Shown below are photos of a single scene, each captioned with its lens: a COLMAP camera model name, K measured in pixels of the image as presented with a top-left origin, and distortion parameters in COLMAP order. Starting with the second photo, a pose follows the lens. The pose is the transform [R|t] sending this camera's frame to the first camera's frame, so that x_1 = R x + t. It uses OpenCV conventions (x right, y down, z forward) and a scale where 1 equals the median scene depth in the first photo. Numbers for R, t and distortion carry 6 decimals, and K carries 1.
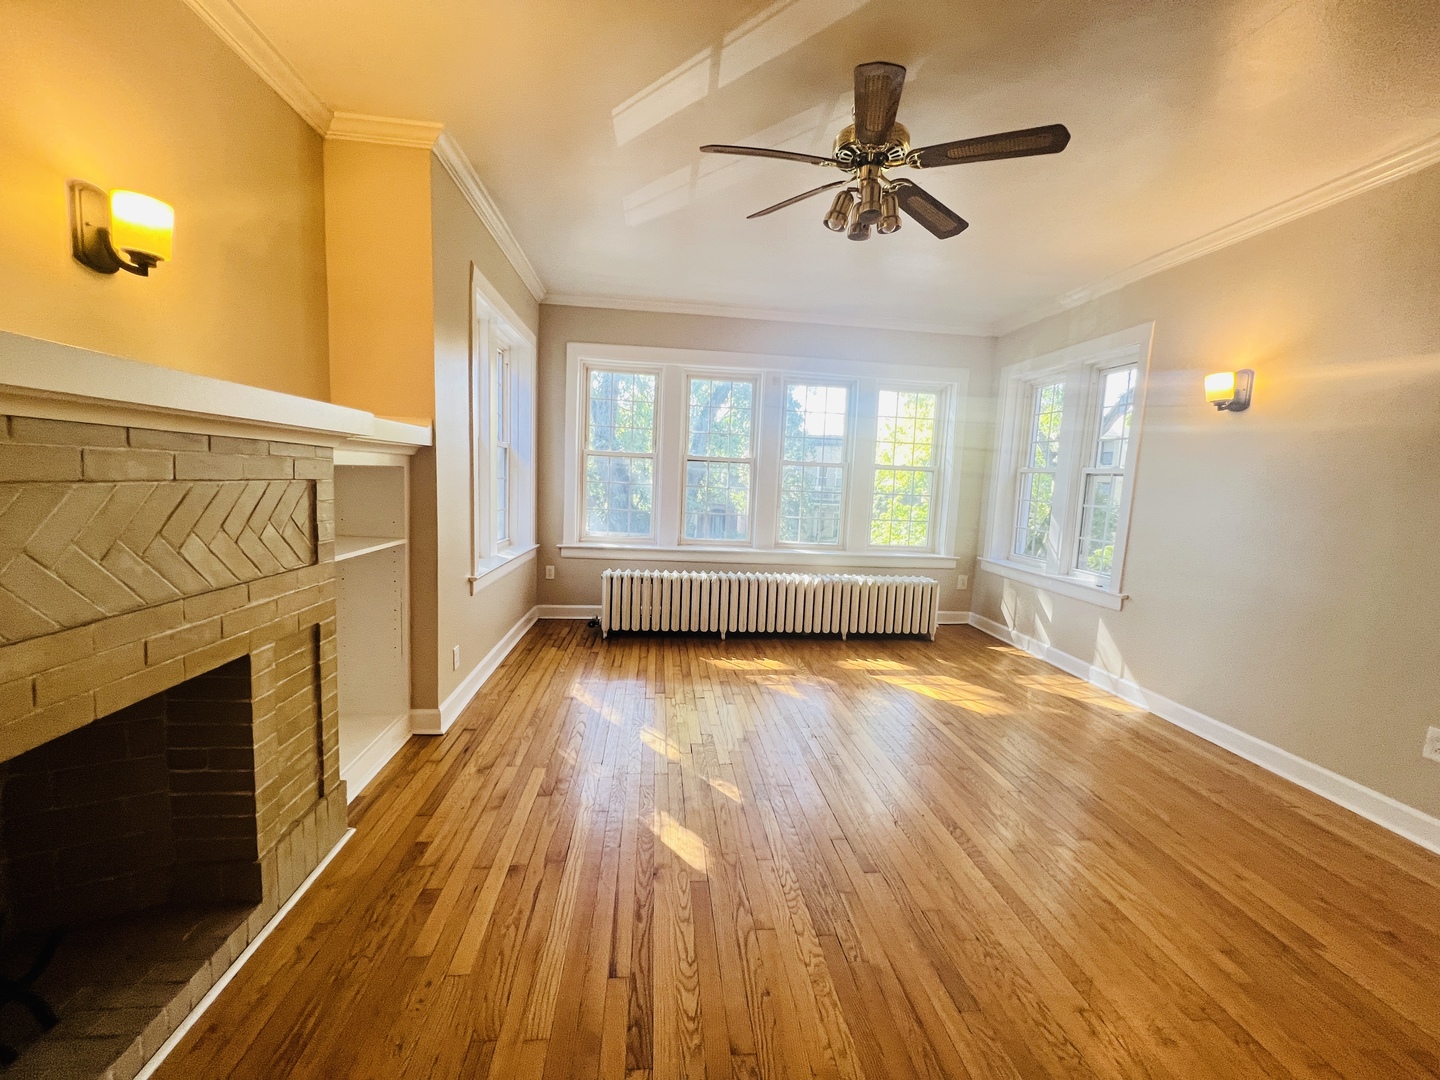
lens RADIAL K [[578.8, 0, 718.1], [0, 578.8, 539.0], [0, 0, 1]] dist [-0.000450, 0.000371]
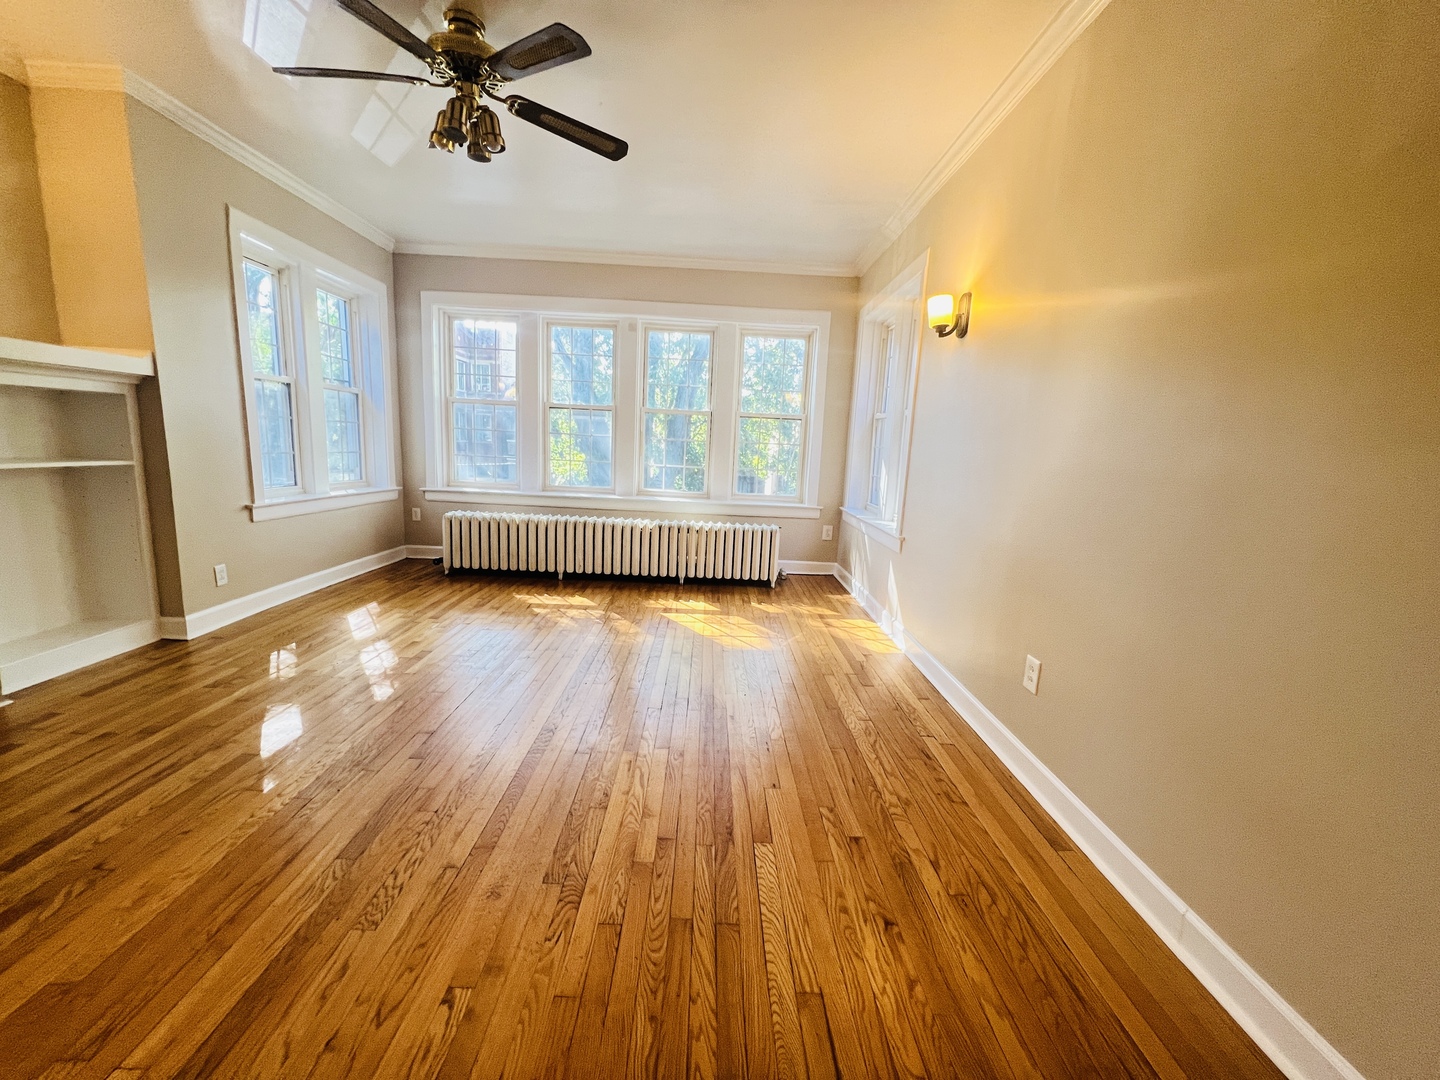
lens RADIAL K [[578.8, 0, 718.1], [0, 578.8, 539.0], [0, 0, 1]] dist [-0.000450, 0.000371]
pose [[0.995346, 0.019410, -0.094393, 0.470205], [-0.014553, 0.998548, 0.051870, 0.052342], [0.095263, -0.050254, 0.994183, -0.000472]]
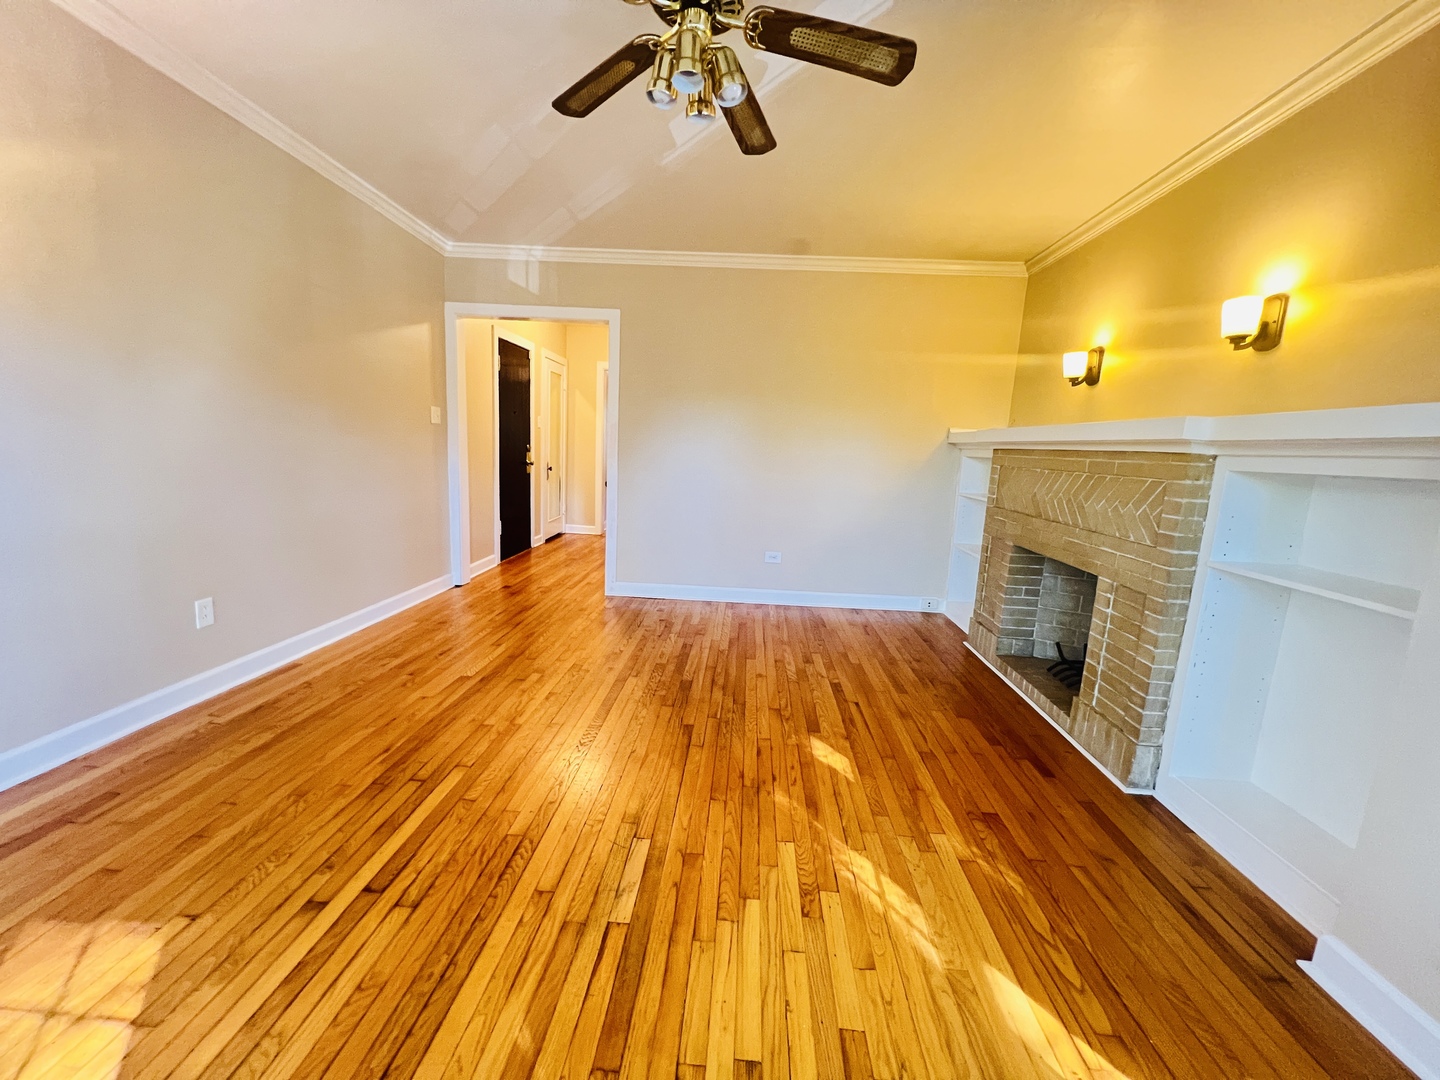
lens RADIAL K [[572.6, 0, 719.5], [0, 572.6, 543.3], [0, 0, 1]] dist [-0.003074, 0.000931]
pose [[-0.981892, -0.121318, 0.145497, 0.023787], [-0.077099, 0.957469, 0.278046, -0.111646], [-0.173041, 0.261793, -0.949485, 1.103847]]
